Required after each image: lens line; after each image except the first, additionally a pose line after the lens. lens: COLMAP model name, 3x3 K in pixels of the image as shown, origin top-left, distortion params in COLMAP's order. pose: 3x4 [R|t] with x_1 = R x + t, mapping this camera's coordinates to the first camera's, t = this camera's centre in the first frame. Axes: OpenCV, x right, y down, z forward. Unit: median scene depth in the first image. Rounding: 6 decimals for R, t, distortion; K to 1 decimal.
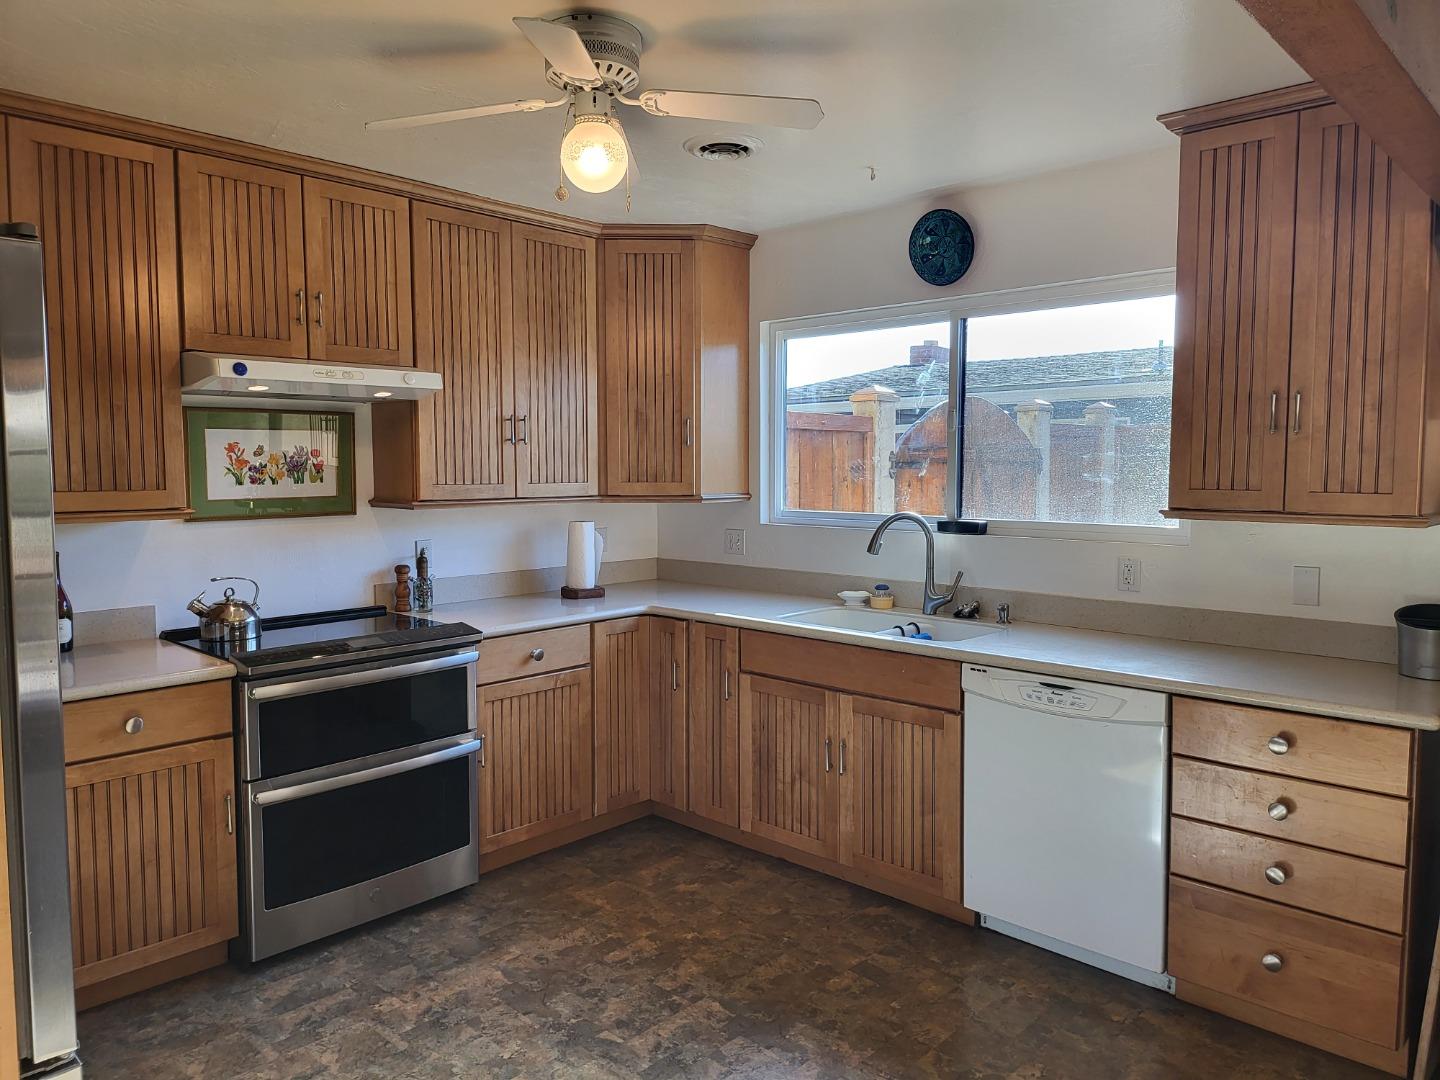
lens RADIAL K [[1003.3, 0, 714.7], [0, 1003.3, 528.5], [0, 0, 1]] dist [0.065269, -0.073018]
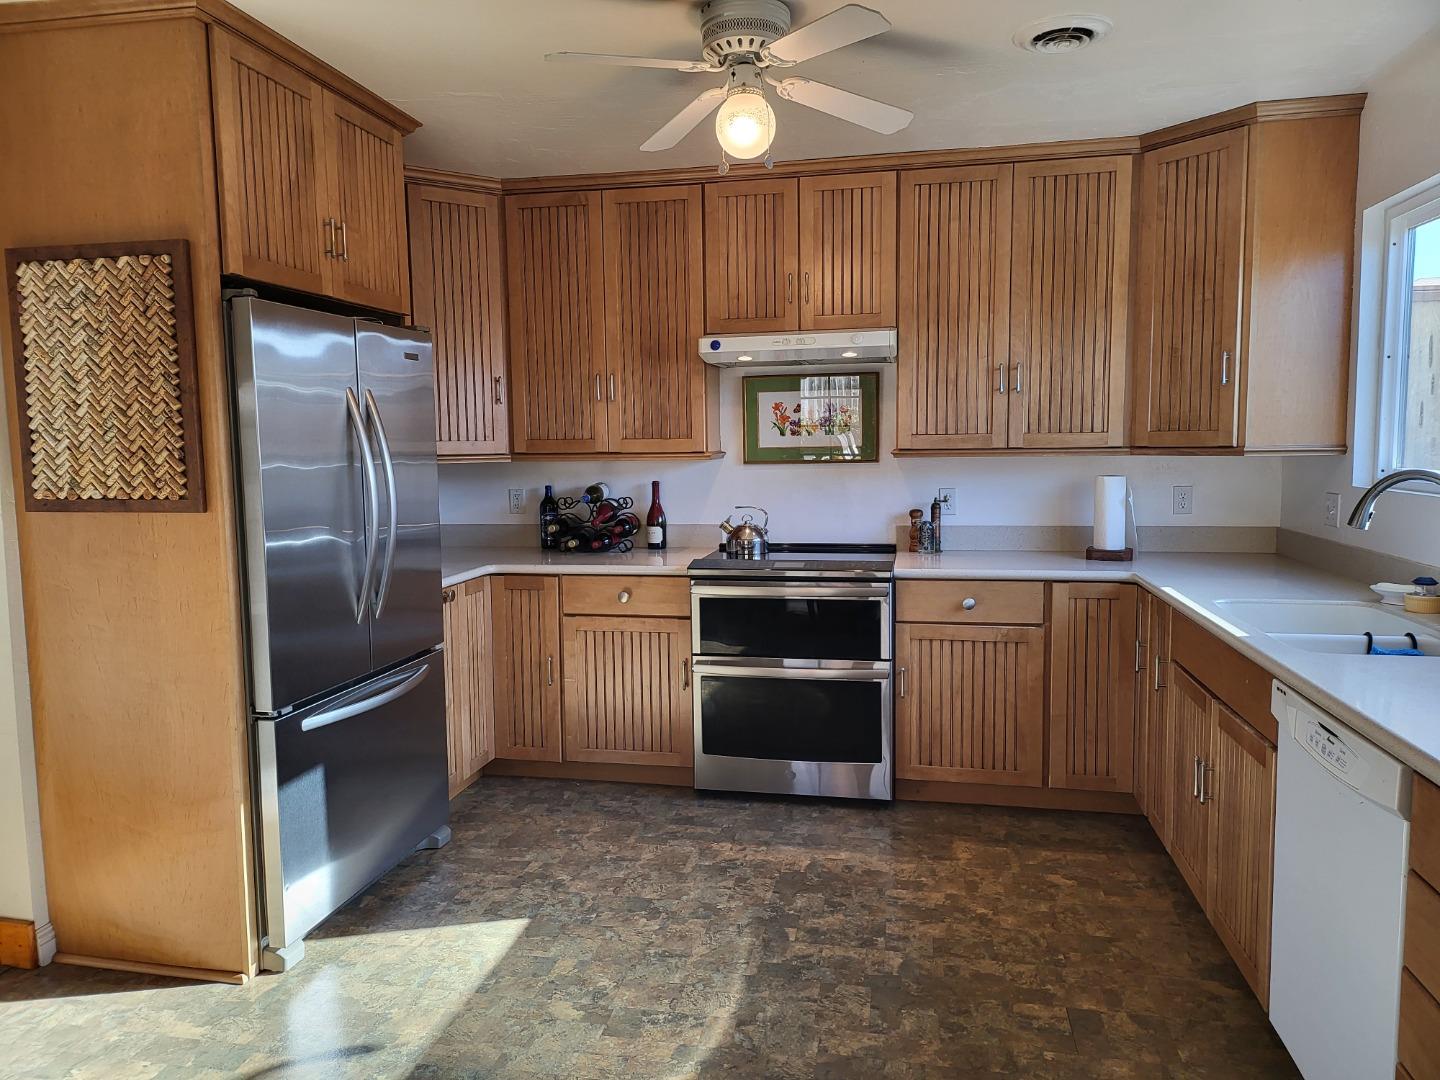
lens RADIAL K [[1003.3, 0, 715.0], [0, 1003.3, 535.9], [0, 0, 1]] dist [0.065269, -0.073018]
pose [[0.533250, 0.076148, -0.842523, 0.568160], [-0.043652, 0.997091, 0.062490, 0.006868], [0.844831, 0.003455, 0.535023, 0.265841]]
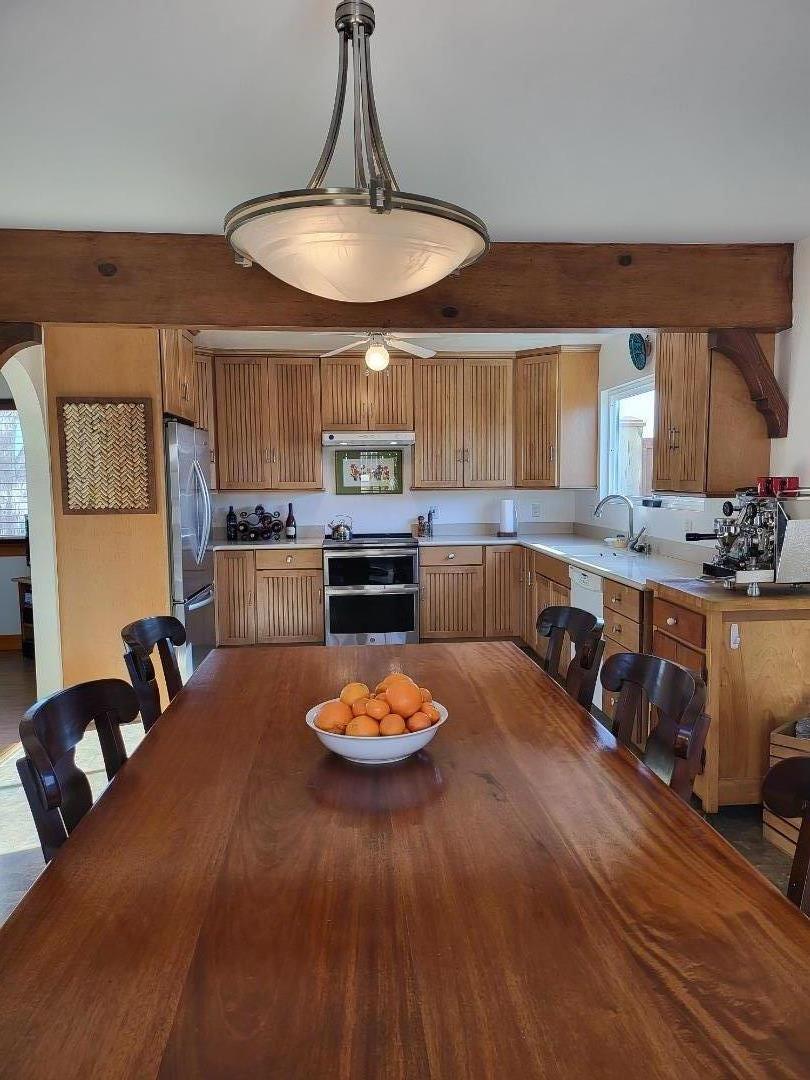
lens RADIAL K [[752.5, 0, 417.8], [0, 752.5, 551.7], [0, 0, 1]] dist [0.065269, -0.073018]
pose [[0.751641, 0.058890, -0.656938, 0.931336], [-0.035447, 0.998173, 0.048923, 0.038140], [0.658619, -0.013487, 0.752355, -0.334460]]
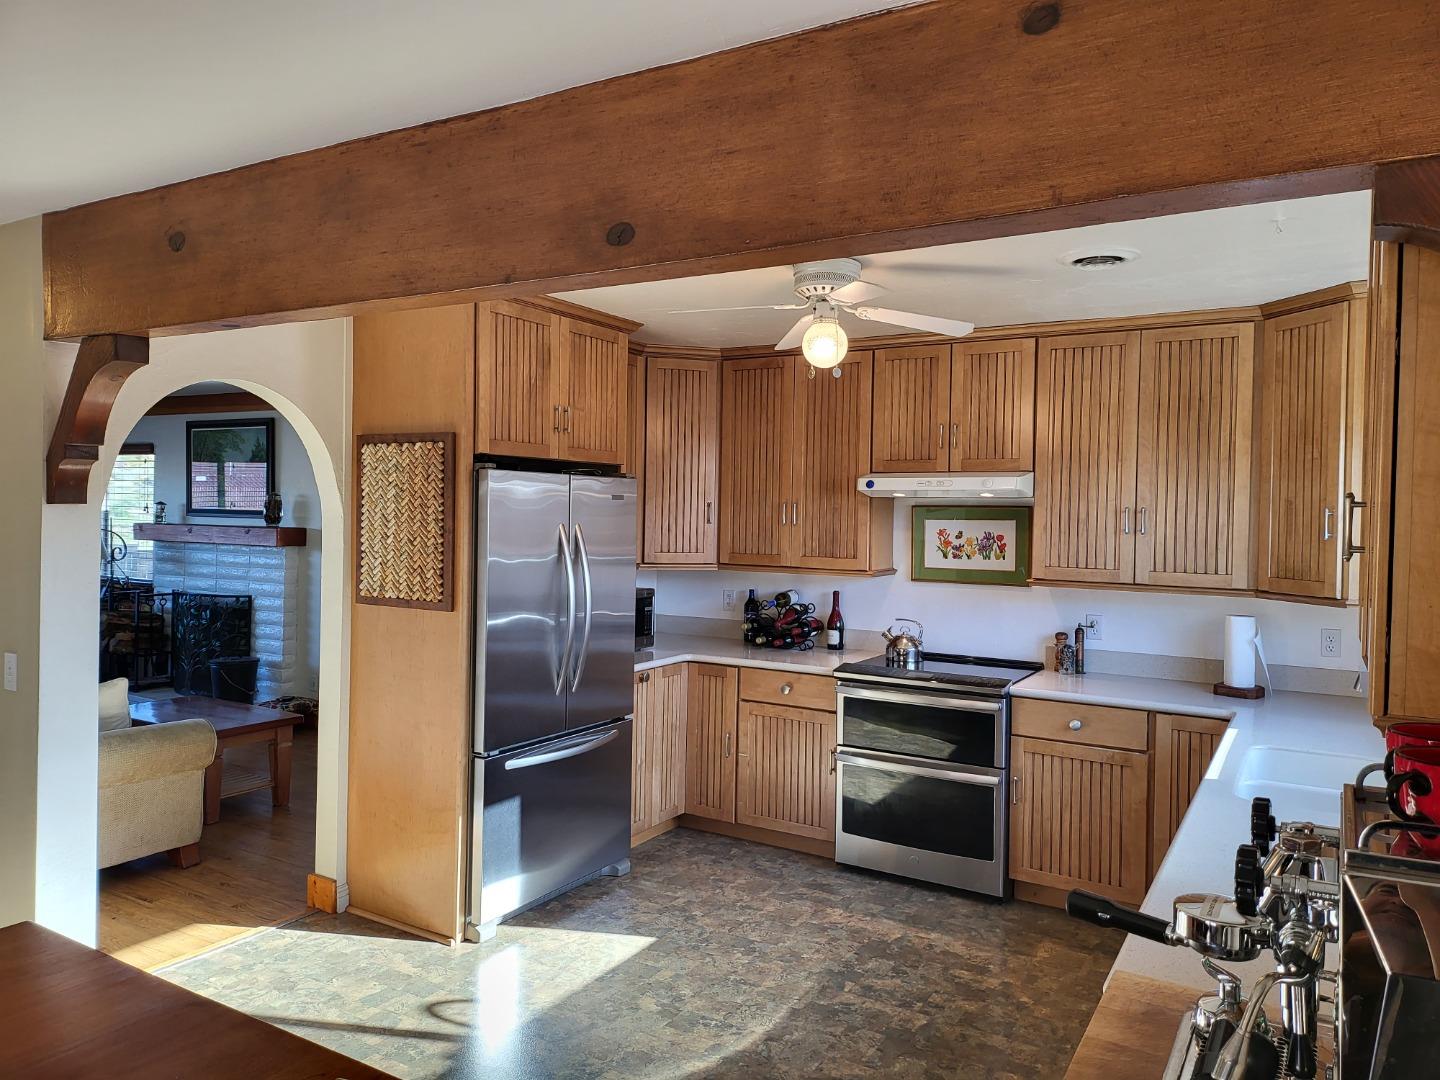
lens RADIAL K [[1003.3, 0, 726.5], [0, 1003.3, 529.5], [0, 0, 1]] dist [0.065269, -0.073018]
pose [[0.226188, 0.022800, -0.973817, 0.874647], [-0.082577, 0.996576, 0.004153, -0.066162], [0.970577, 0.079475, 0.227297, 0.381911]]
